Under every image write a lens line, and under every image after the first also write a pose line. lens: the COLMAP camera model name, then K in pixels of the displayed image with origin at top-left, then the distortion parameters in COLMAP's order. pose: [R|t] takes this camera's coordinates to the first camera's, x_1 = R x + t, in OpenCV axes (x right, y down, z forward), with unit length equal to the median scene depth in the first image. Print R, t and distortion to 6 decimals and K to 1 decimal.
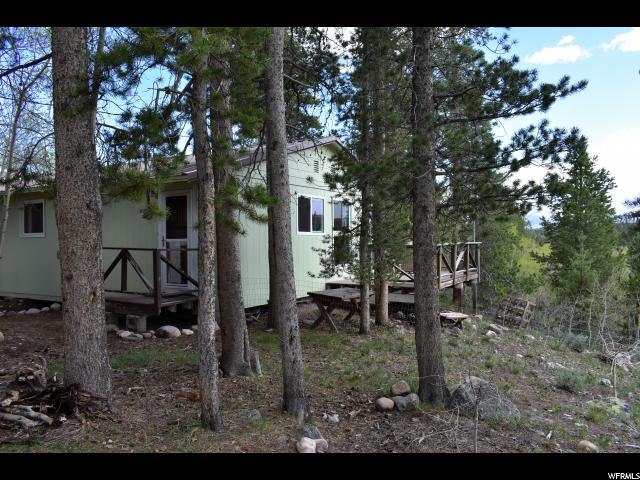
lens RADIAL K [[501.6, 0, 321.1], [0, 501.6, 235.4], [0, 0, 1]] dist [-0.000435, 0.000865]
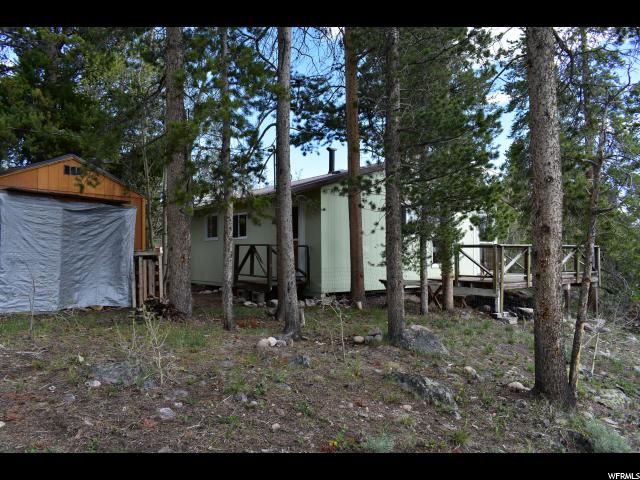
lens RADIAL K [[501.6, 0, 319.3], [0, 501.6, 243.1], [0, 0, 1]] dist [-0.000435, 0.000865]
pose [[0.924825, -0.001193, -0.380391, 0.318459], [-0.002945, 0.999943, -0.010297, 0.034844], [0.380381, 0.010643, 0.924769, -0.233375]]
